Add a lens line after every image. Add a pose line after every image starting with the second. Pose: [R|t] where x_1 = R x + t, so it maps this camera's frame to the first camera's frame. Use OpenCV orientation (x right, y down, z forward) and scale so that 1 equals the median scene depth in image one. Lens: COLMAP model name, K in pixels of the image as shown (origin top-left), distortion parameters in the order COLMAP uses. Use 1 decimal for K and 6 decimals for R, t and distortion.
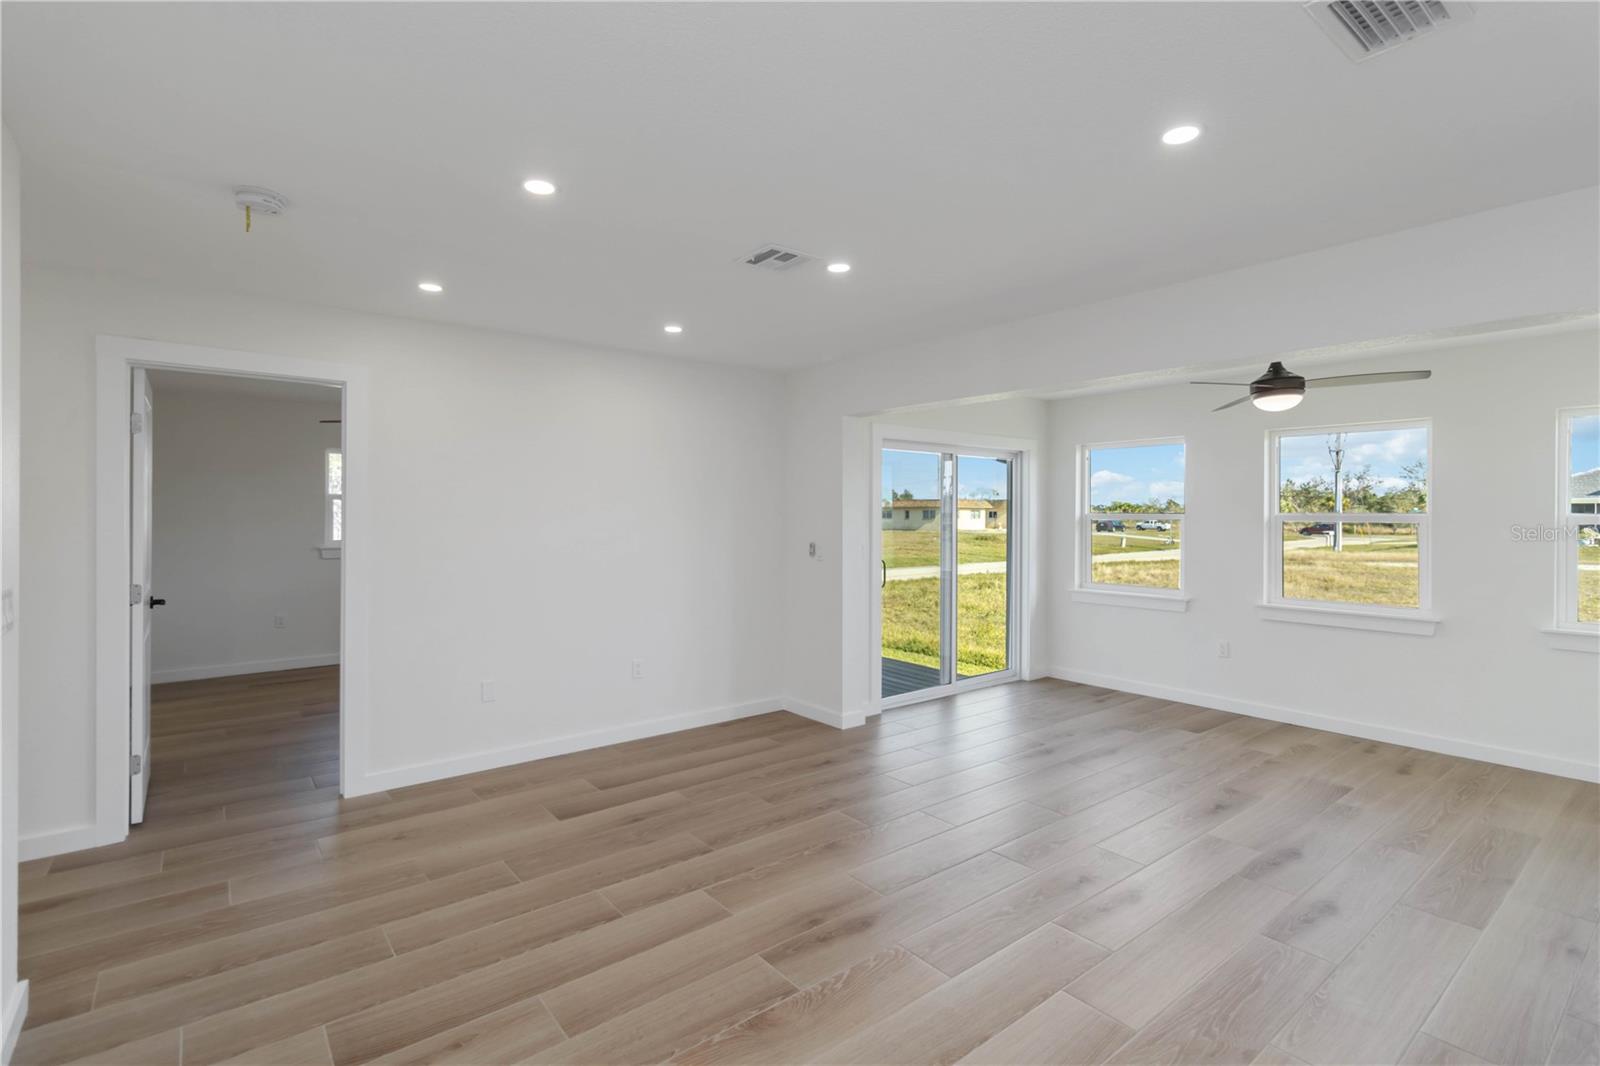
lens RADIAL K [[752.1, 0, 800.0], [0, 752.1, 524.1], [0, 0, 1]] dist [-0.000287, -0.000143]
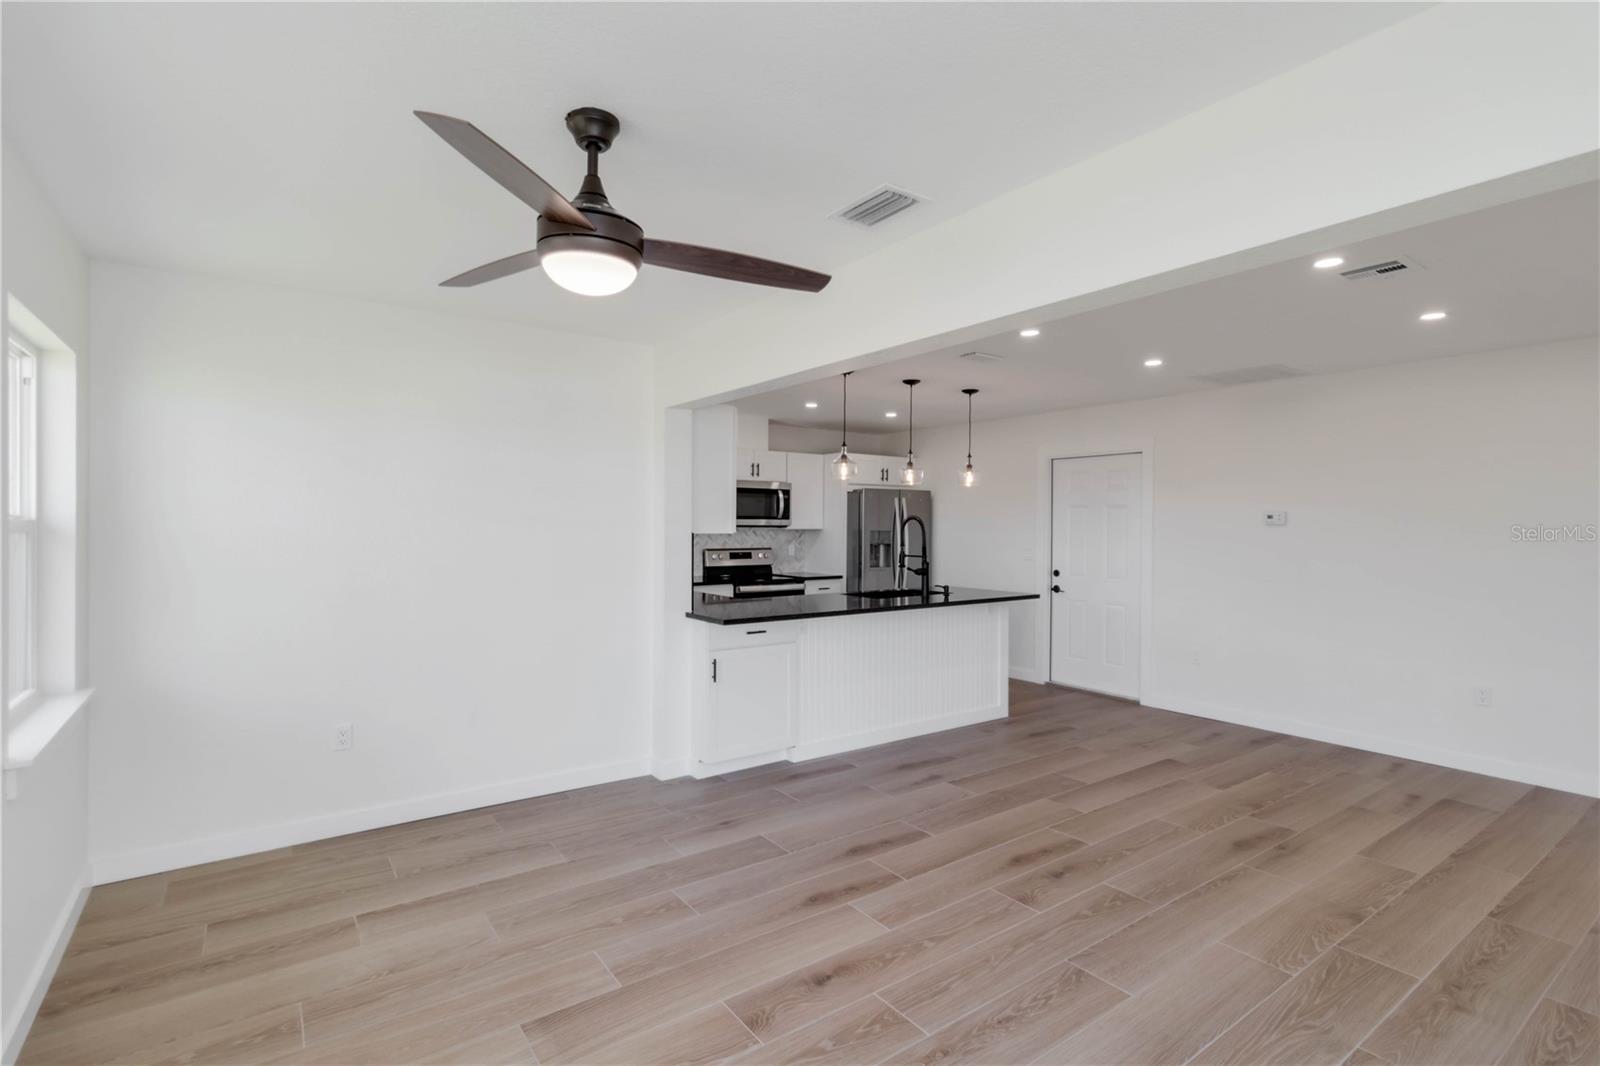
lens RADIAL K [[758.6, 0, 796.0], [0, 758.6, 527.2], [0, 0, 1]] dist [-0.001538, 0.000393]
pose [[-0.998549, -0.008318, 0.053204, 0.625163], [-0.007290, 0.999784, 0.019472, -0.024352], [-0.053355, 0.019056, -0.998394, 1.867155]]
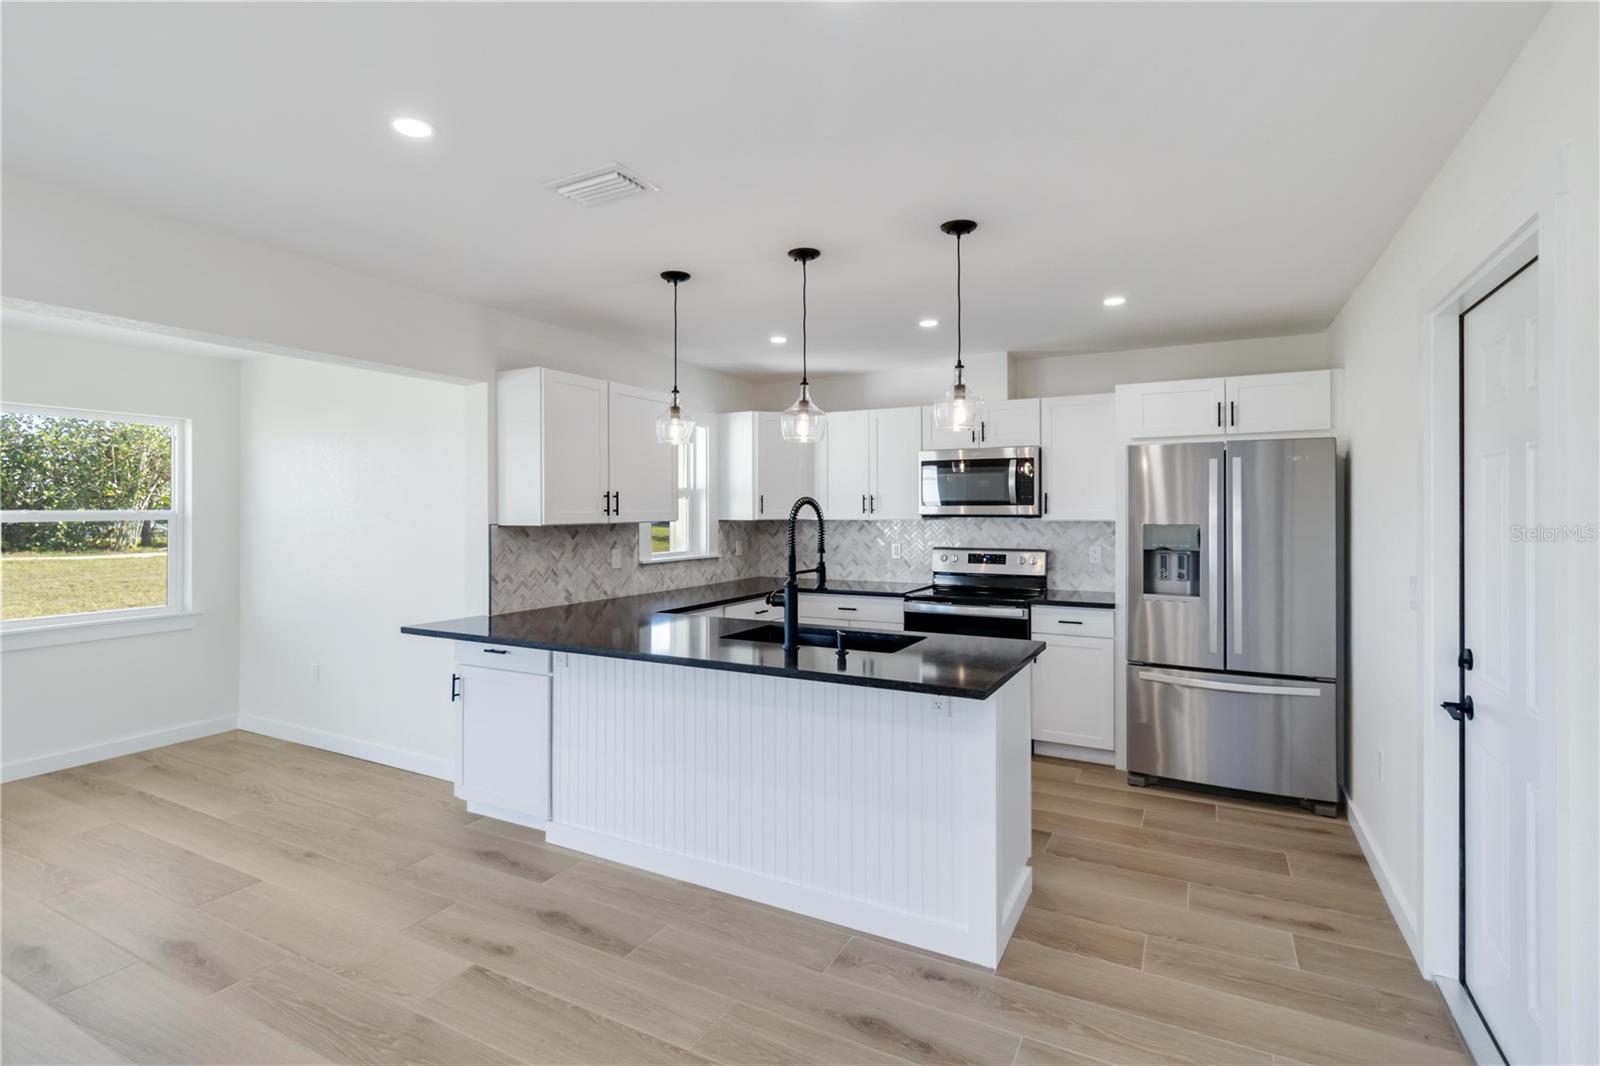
lens RADIAL K [[764.3, 0, 798.9], [0, 764.3, 507.6], [0, 0, 1]] dist [-0.000315, 0.000629]
pose [[-0.400035, 0.000994, 0.916499, -0.376589], [0.013997, 0.999889, 0.005025, -0.011957], [-0.916393, 0.014839, -0.400005, 0.572324]]
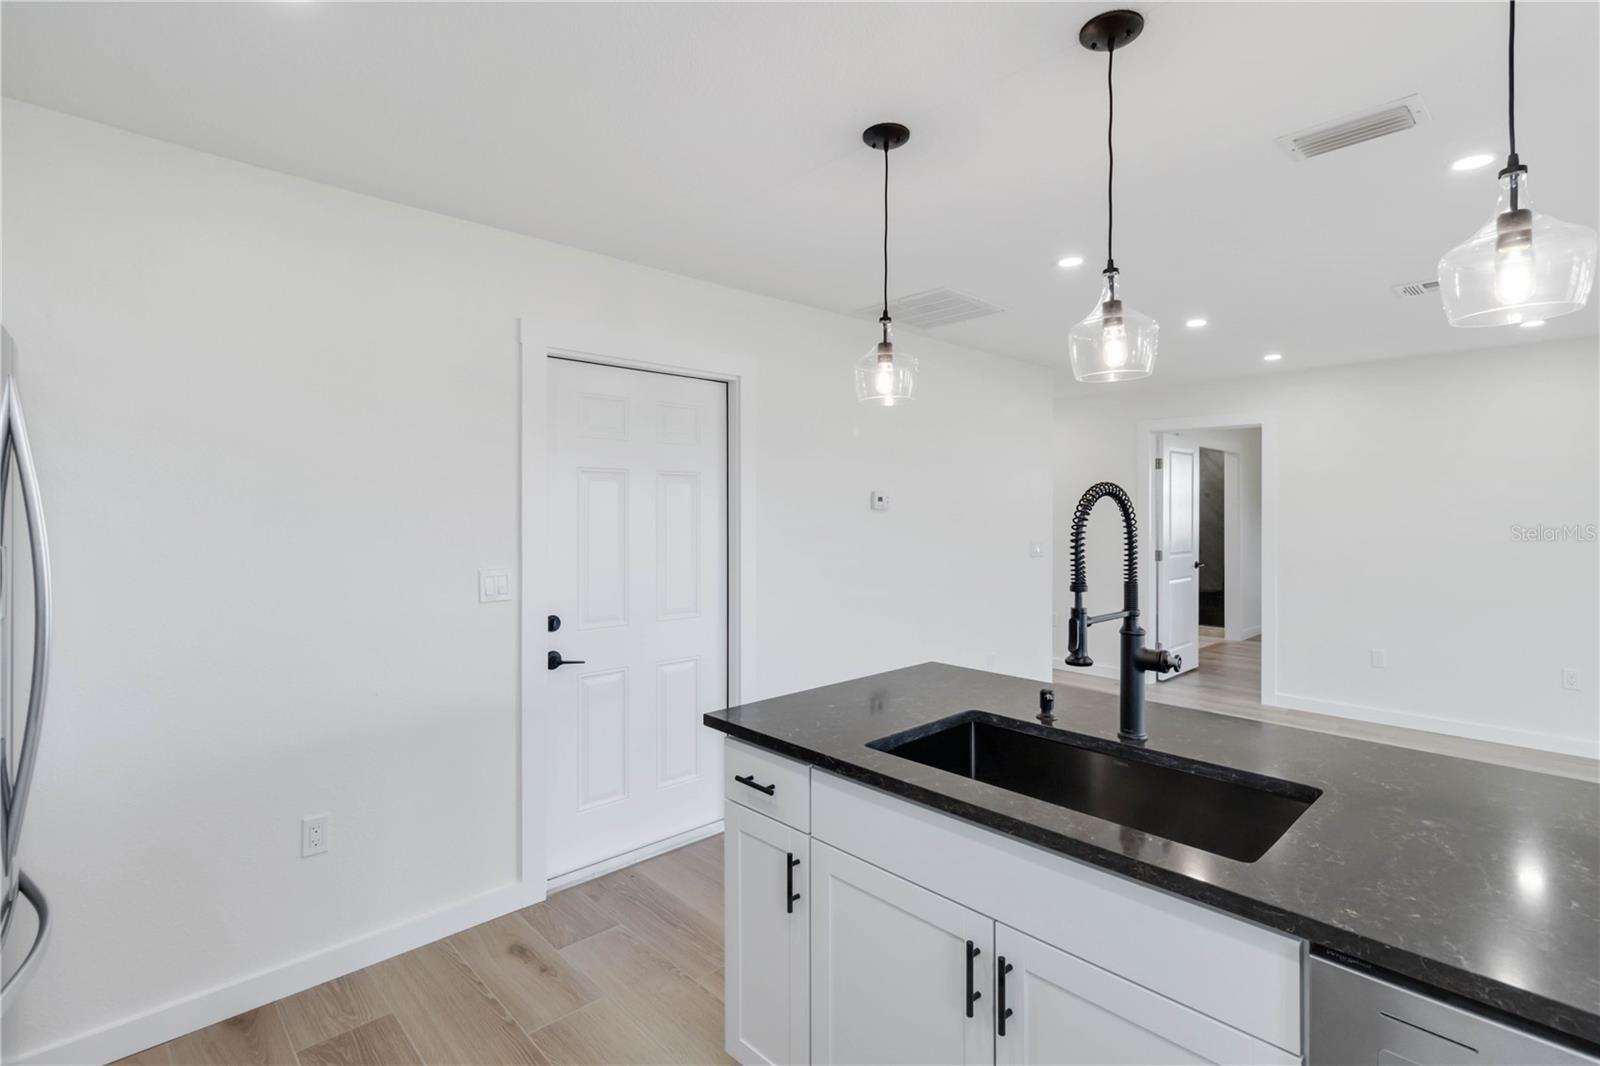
lens RADIAL K [[743.6, 0, 801.5], [0, 743.6, 513.0], [0, 0, 1]] dist [0.000371, 0.000955]
pose [[0.086830, -0.002159, -0.996221, 0.921254], [-0.015038, 0.999881, -0.003478, 0.004942], [0.996110, 0.015283, 0.086788, -0.043352]]
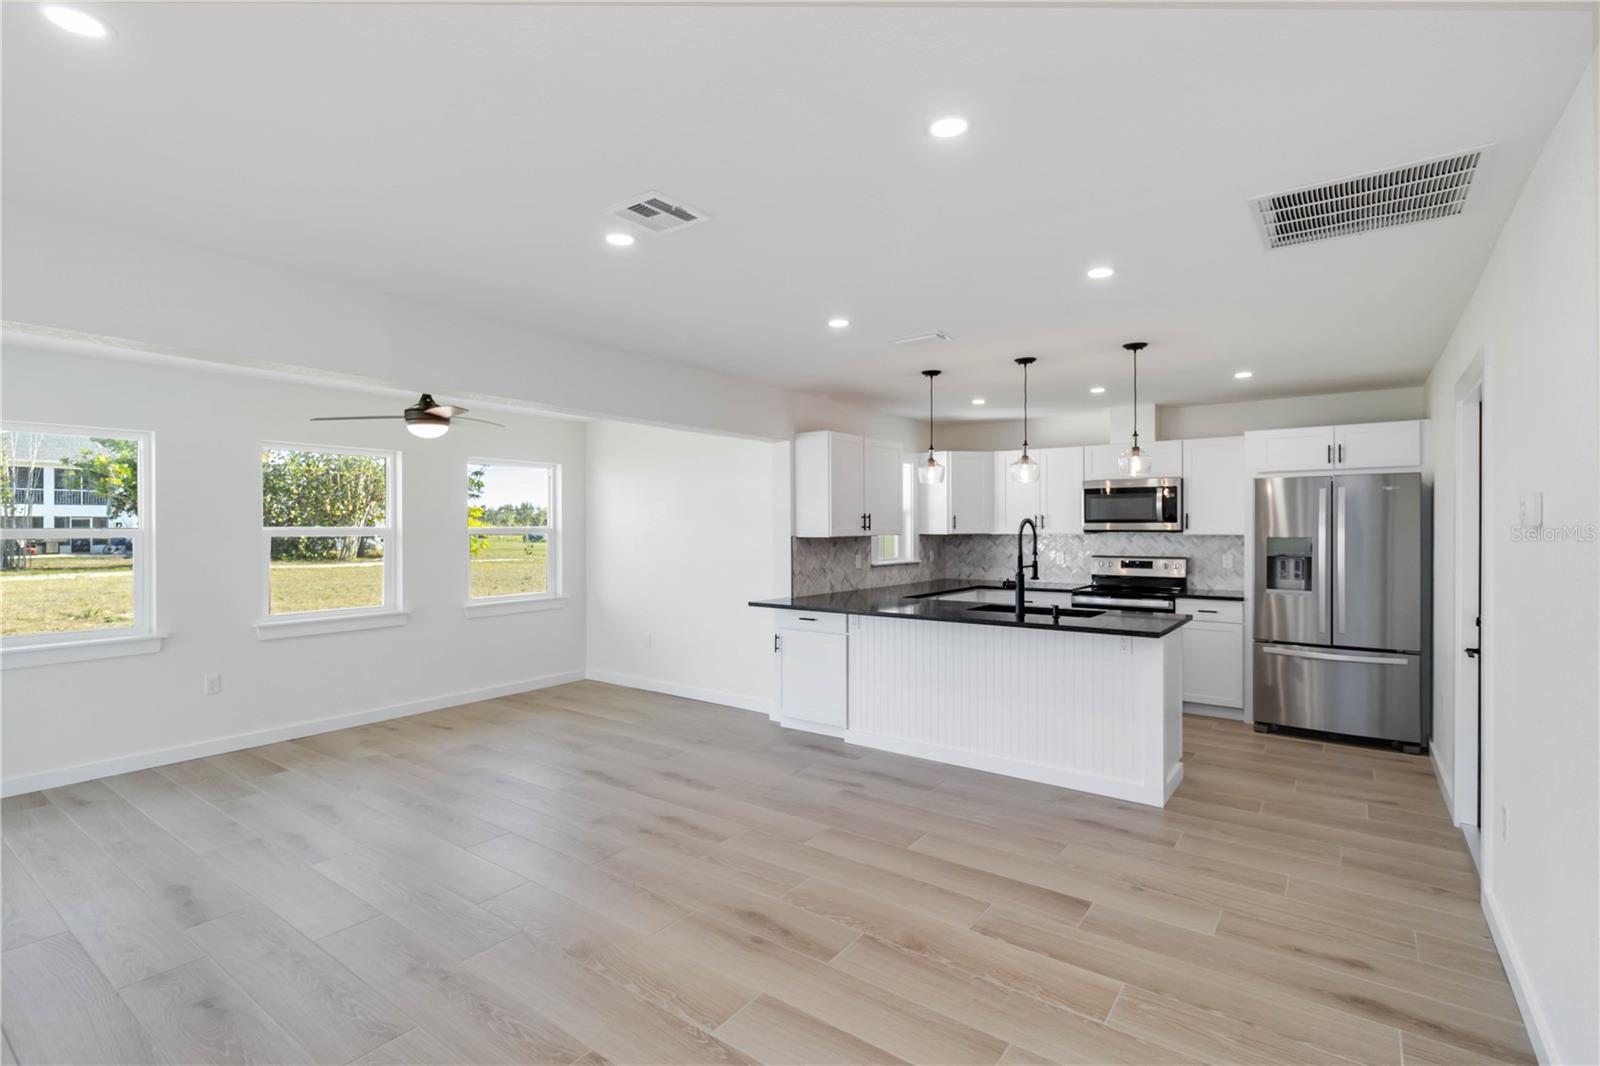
lens RADIAL K [[746.7, 0, 795.3], [0, 746.7, 529.1], [0, 0, 1]] dist [-0.000996, 0.000172]
pose [[-0.256158, -0.005408, 0.966620, -0.765558], [0.015999, 0.999824, 0.009834, -0.020610], [-0.966502, 0.017984, -0.256027, 0.966283]]
